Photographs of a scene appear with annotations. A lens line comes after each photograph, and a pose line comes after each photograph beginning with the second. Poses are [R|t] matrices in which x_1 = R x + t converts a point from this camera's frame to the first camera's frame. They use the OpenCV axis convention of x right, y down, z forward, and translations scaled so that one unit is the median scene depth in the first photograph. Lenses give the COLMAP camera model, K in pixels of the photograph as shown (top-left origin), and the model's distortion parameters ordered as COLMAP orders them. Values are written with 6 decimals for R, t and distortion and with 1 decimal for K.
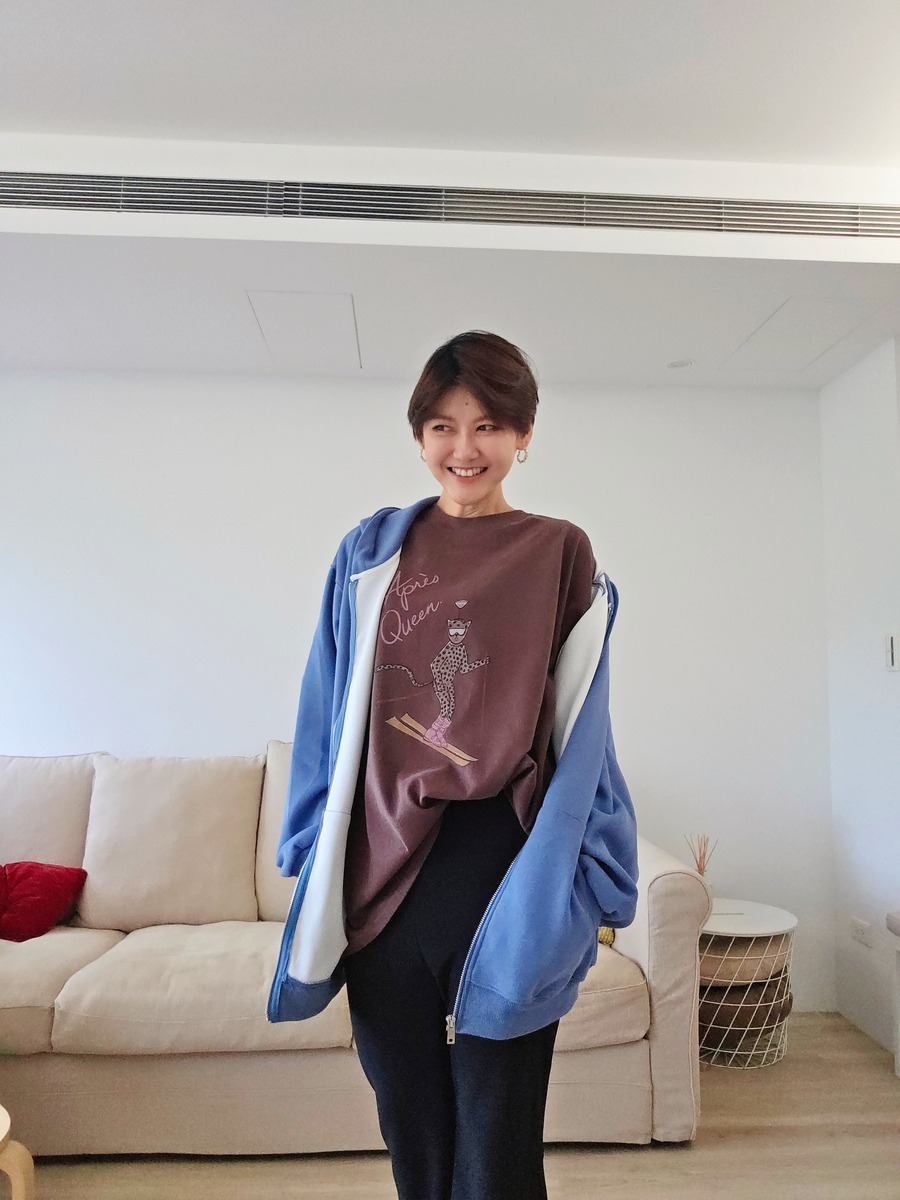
lens RADIAL K [[894.9, 0, 450.0], [0, 894.9, 600.0], [0, 0, 1]] dist [-0.038616, 0.010045]
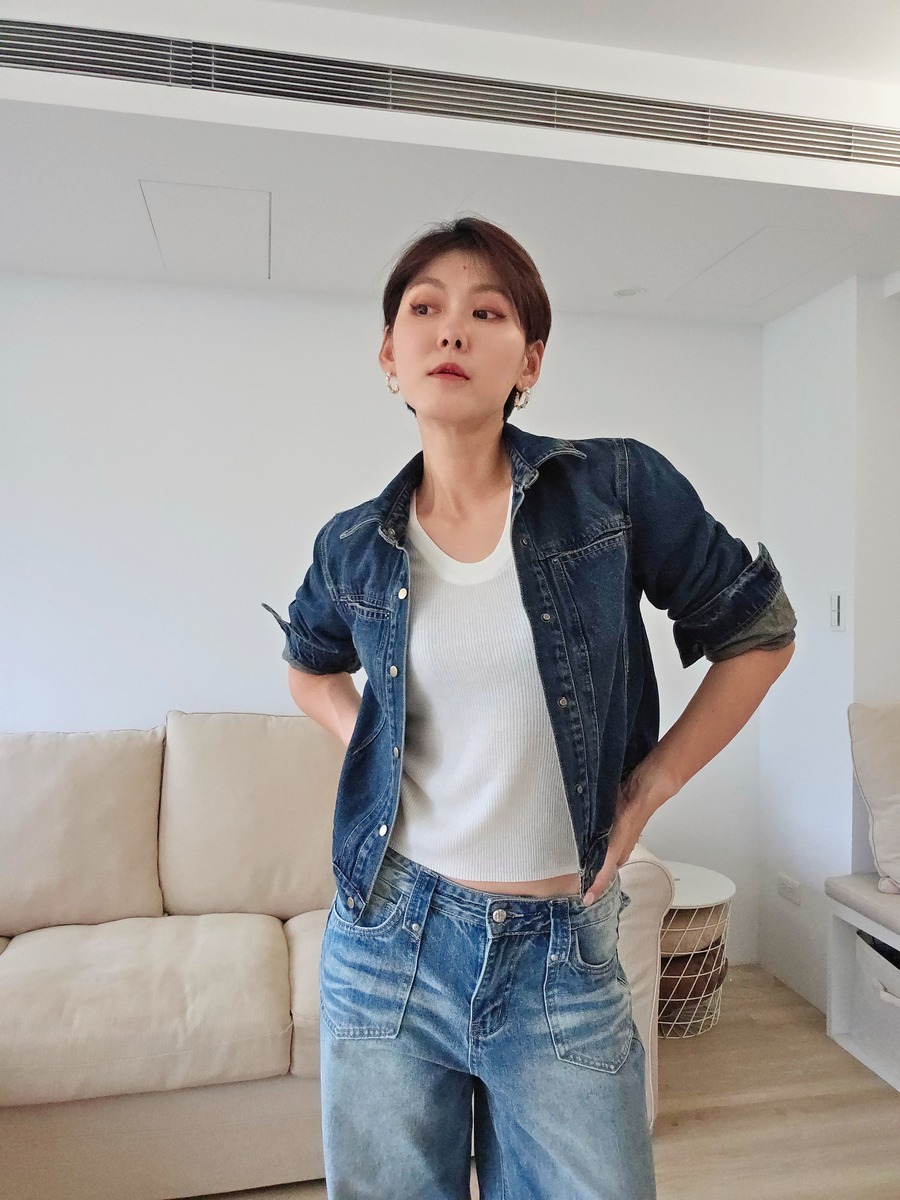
lens RADIAL K [[902.8, 0, 450.0], [0, 902.8, 600.0], [0, 0, 1]] dist [-0.024464, 0.008260]
pose [[0.989166, -0.001679, 0.146792, -0.066532], [-0.013304, 0.994795, 0.101024, -0.049930], [-0.146198, -0.101882, 0.983995, 0.109298]]
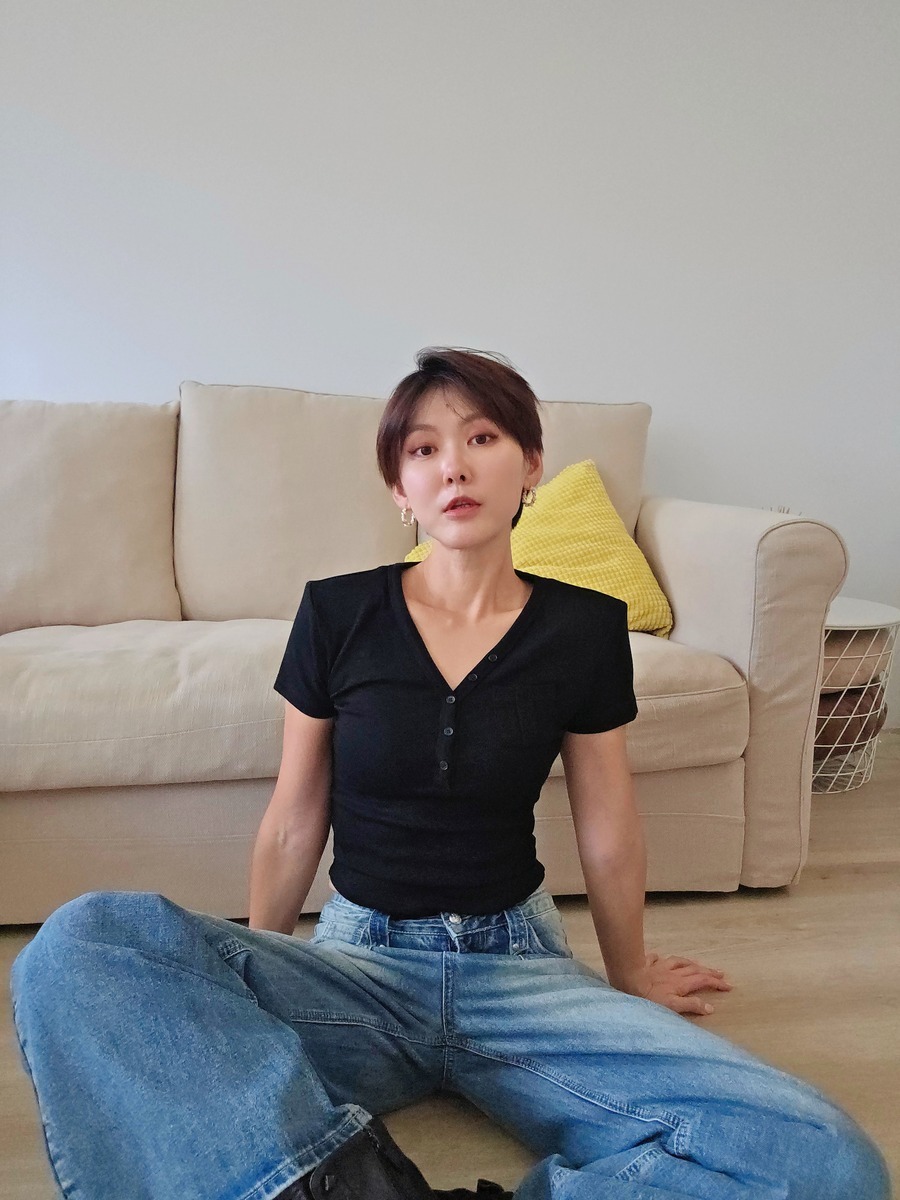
lens RADIAL K [[902.8, 0, 450.0], [0, 902.8, 600.0], [0, 0, 1]] dist [-0.024464, 0.008260]
pose [[0.998687, -0.011872, 0.049825, -0.034232], [-0.001614, 0.964991, 0.262279, 0.159264], [-0.051194, -0.262016, 0.963705, 0.299649]]
